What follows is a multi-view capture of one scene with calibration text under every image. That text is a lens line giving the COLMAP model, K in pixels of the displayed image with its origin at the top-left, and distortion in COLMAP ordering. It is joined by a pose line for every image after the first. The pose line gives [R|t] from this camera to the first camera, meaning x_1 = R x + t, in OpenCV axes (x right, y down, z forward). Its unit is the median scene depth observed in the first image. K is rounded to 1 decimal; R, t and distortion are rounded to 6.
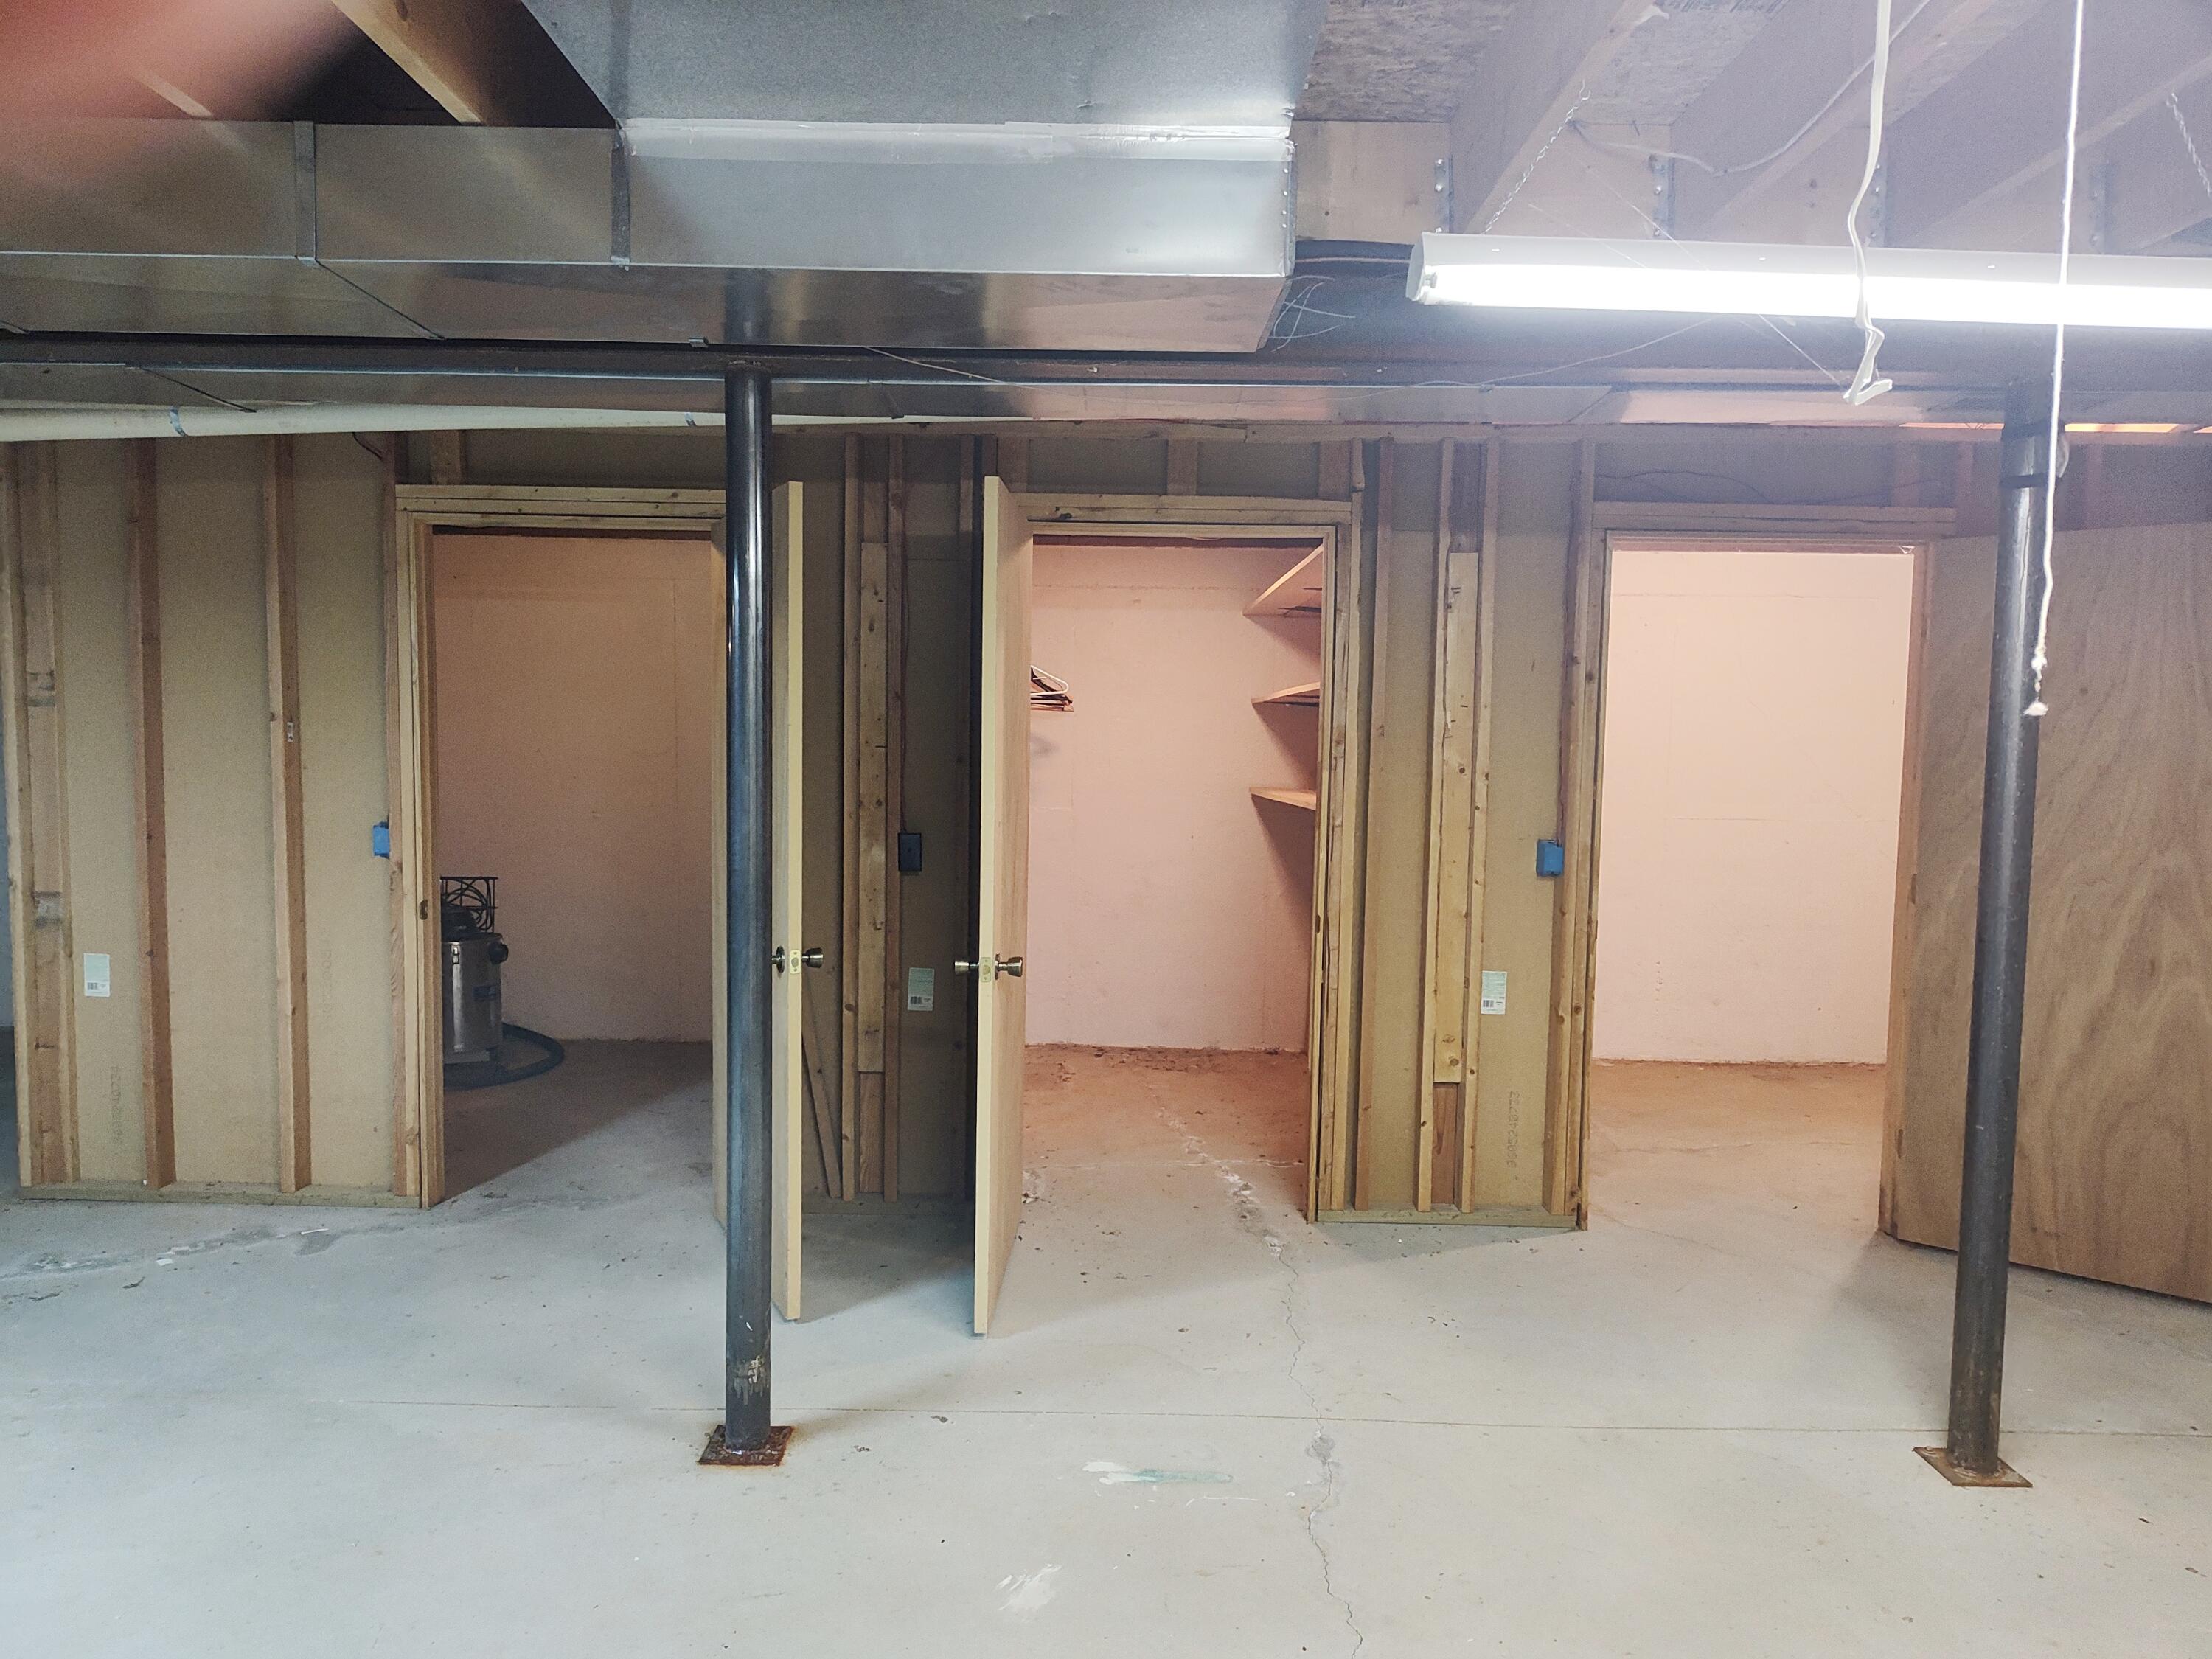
lens RADIAL K [[1519.9, 0, 1105.5], [0, 1519.9, 839.8], [0, 0, 1]] dist [0.014990, -0.002083]
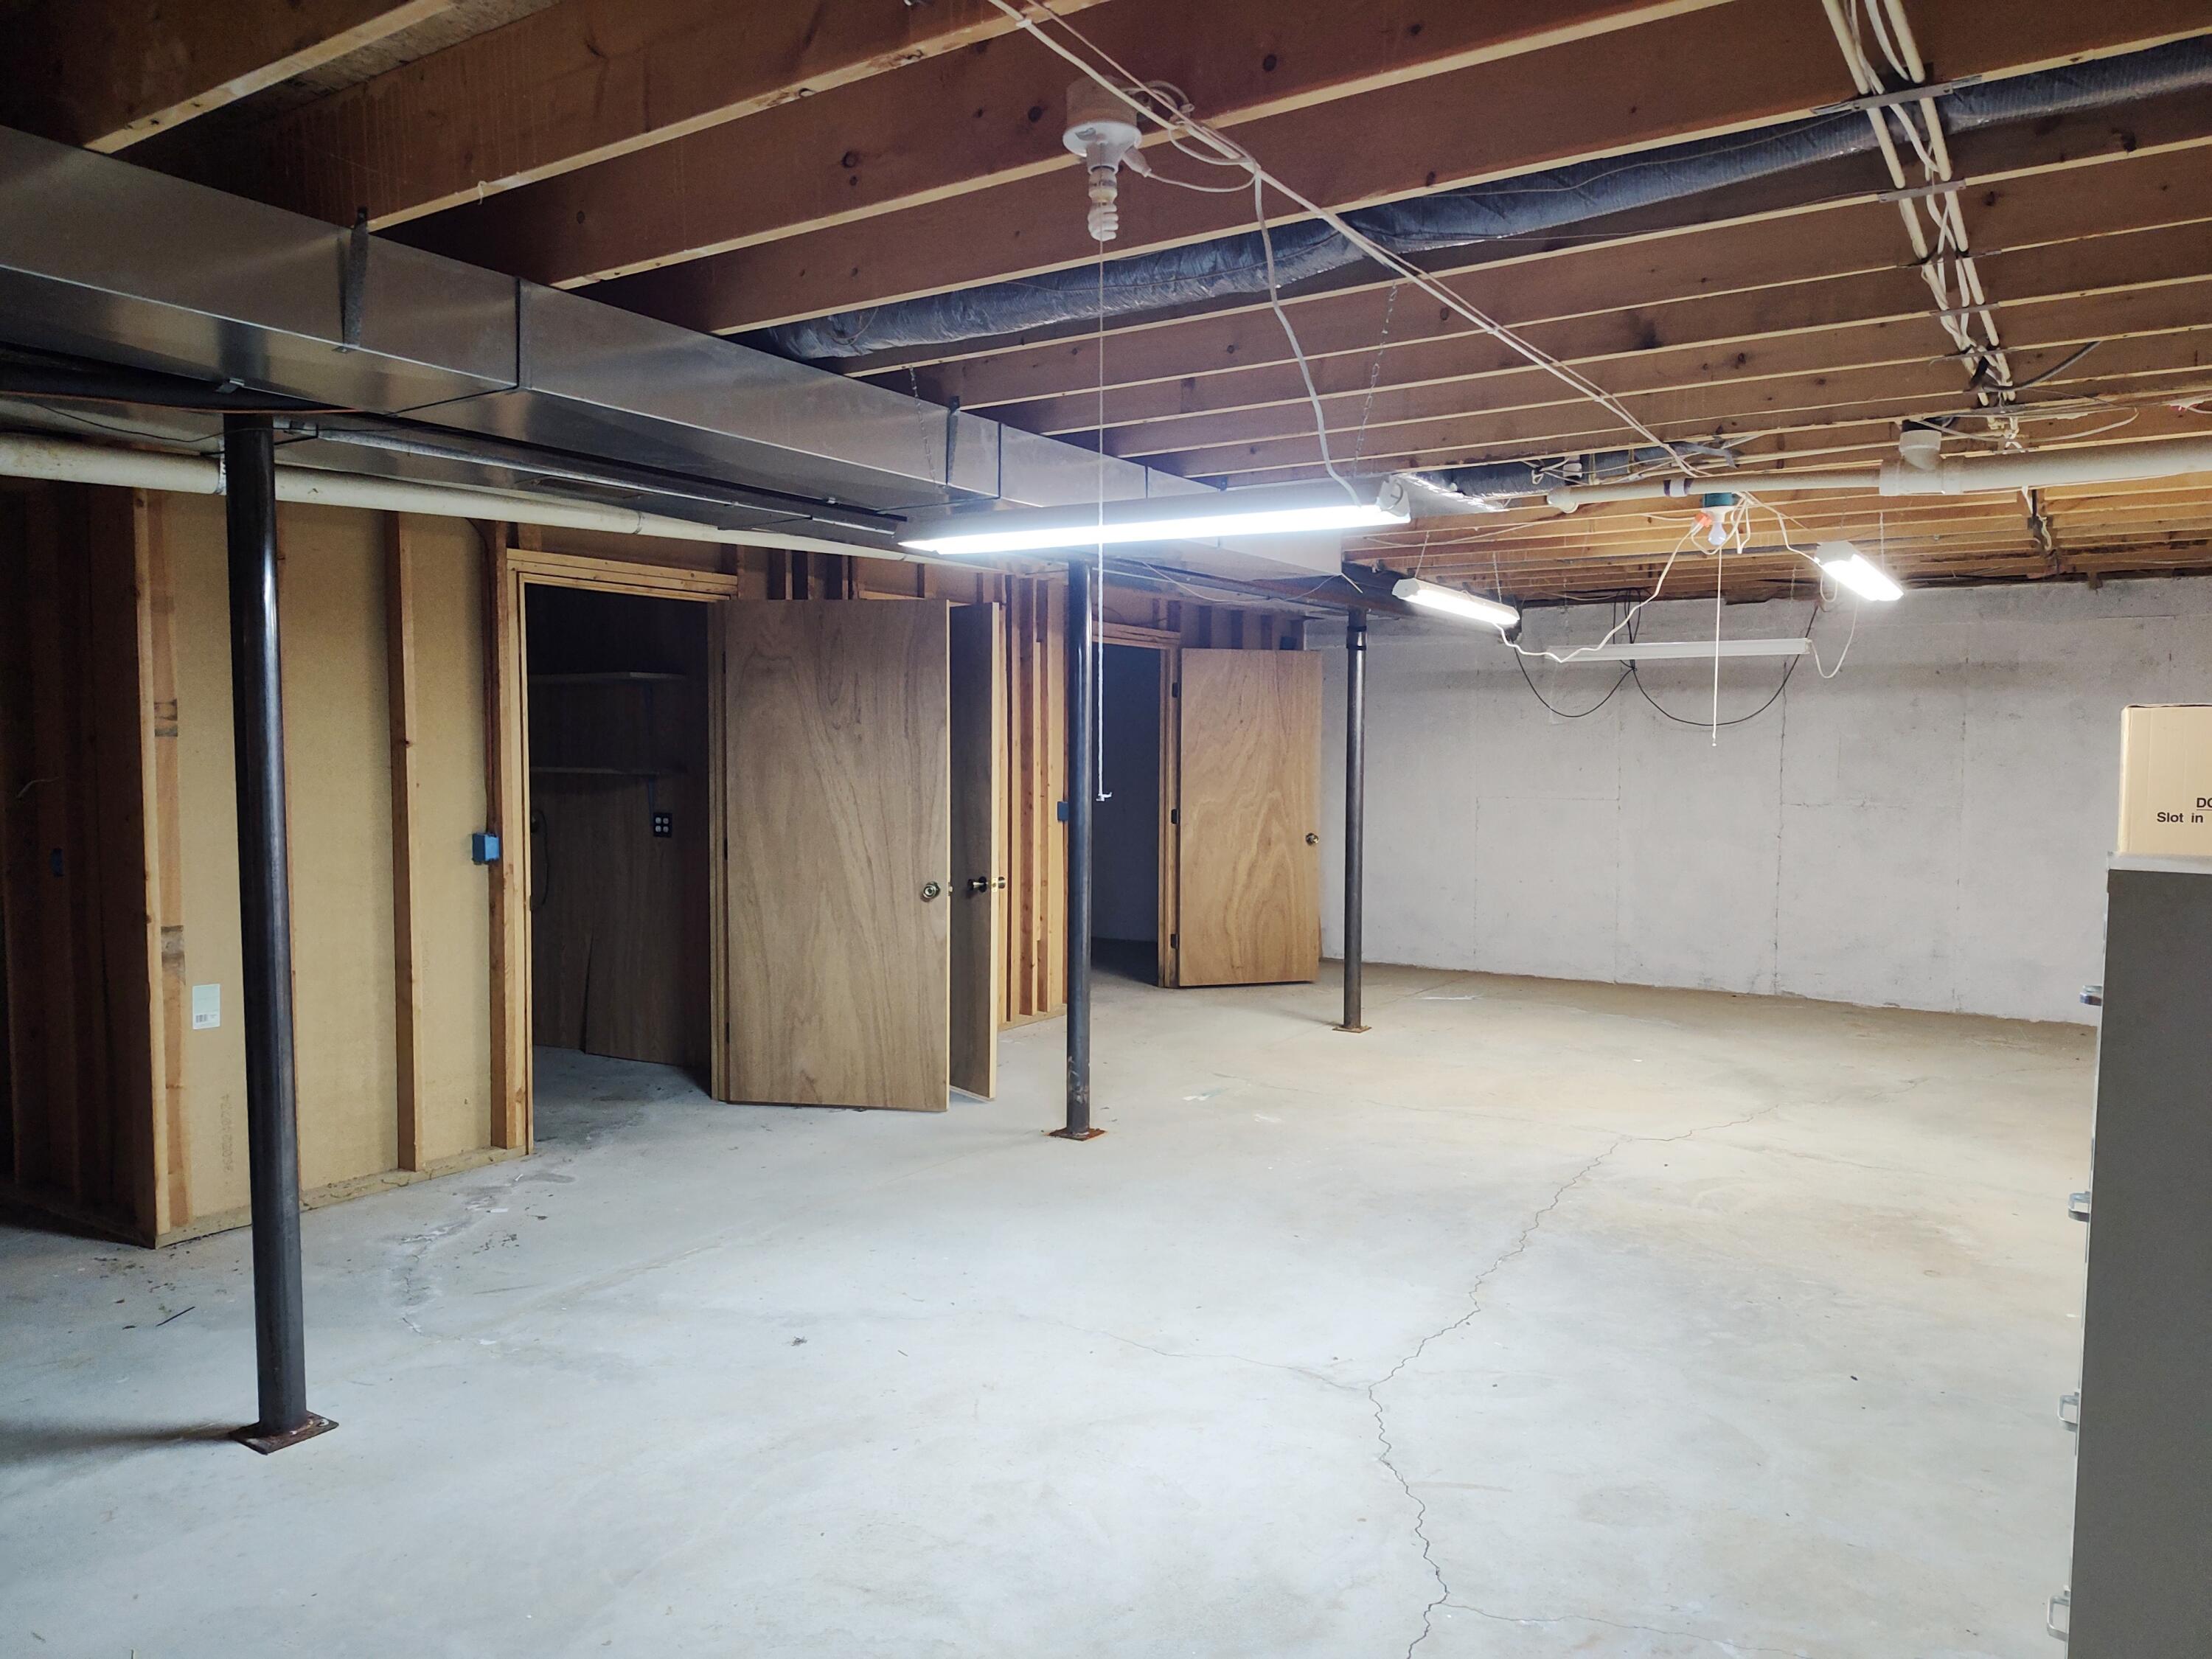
lens RADIAL K [[1519.9, 0, 1107.9], [0, 1519.9, 827.5], [0, 0, 1]] dist [0.014990, -0.002083]
pose [[0.539123, -0.060873, 0.840024, -1.278458], [0.060502, 0.997607, 0.033462, -0.027273], [-0.840051, 0.032783, 0.541516, -0.034755]]
